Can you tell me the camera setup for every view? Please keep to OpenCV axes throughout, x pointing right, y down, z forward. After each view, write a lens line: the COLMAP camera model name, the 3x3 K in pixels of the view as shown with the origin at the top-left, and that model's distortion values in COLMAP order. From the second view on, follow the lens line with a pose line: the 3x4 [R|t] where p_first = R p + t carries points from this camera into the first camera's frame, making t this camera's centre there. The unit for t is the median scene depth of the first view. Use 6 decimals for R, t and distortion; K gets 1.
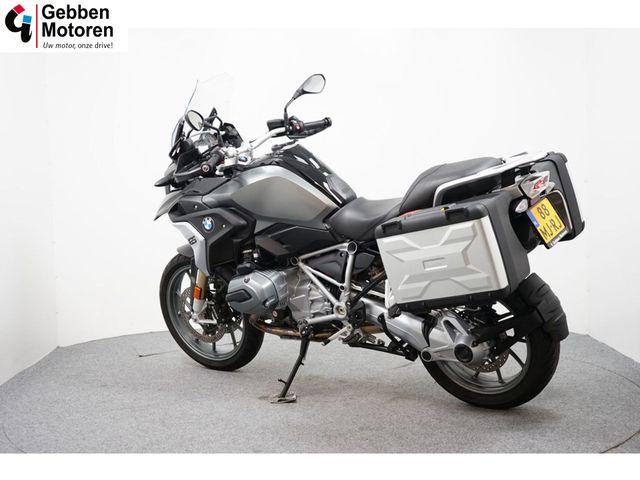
lens RADIAL K [[942.4, 0, 321.0], [0, 942.4, 239.5], [0, 0, 1]] dist [-0.007686, 0.000000]
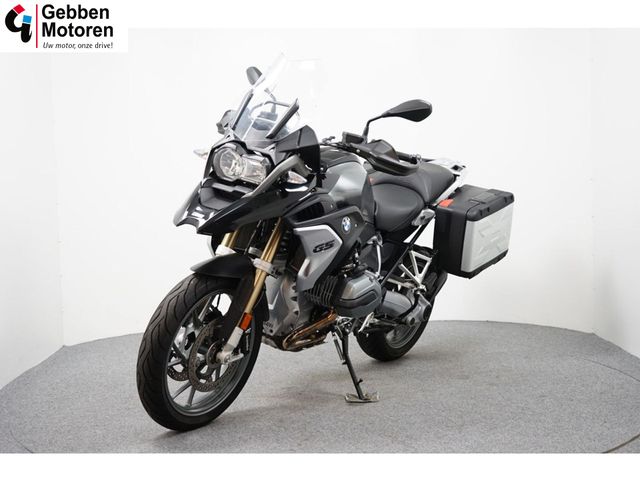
lens RADIAL K [[942.4, 0, 323.1], [0, 942.4, 236.2], [0, 0, 1]] dist [-0.007686, 0.000000]
pose [[-0.035671, -0.024254, 0.999069, -1.053453], [0.109753, 0.993563, 0.028039, -0.033767], [-0.993319, 0.110651, -0.032779, 1.077066]]
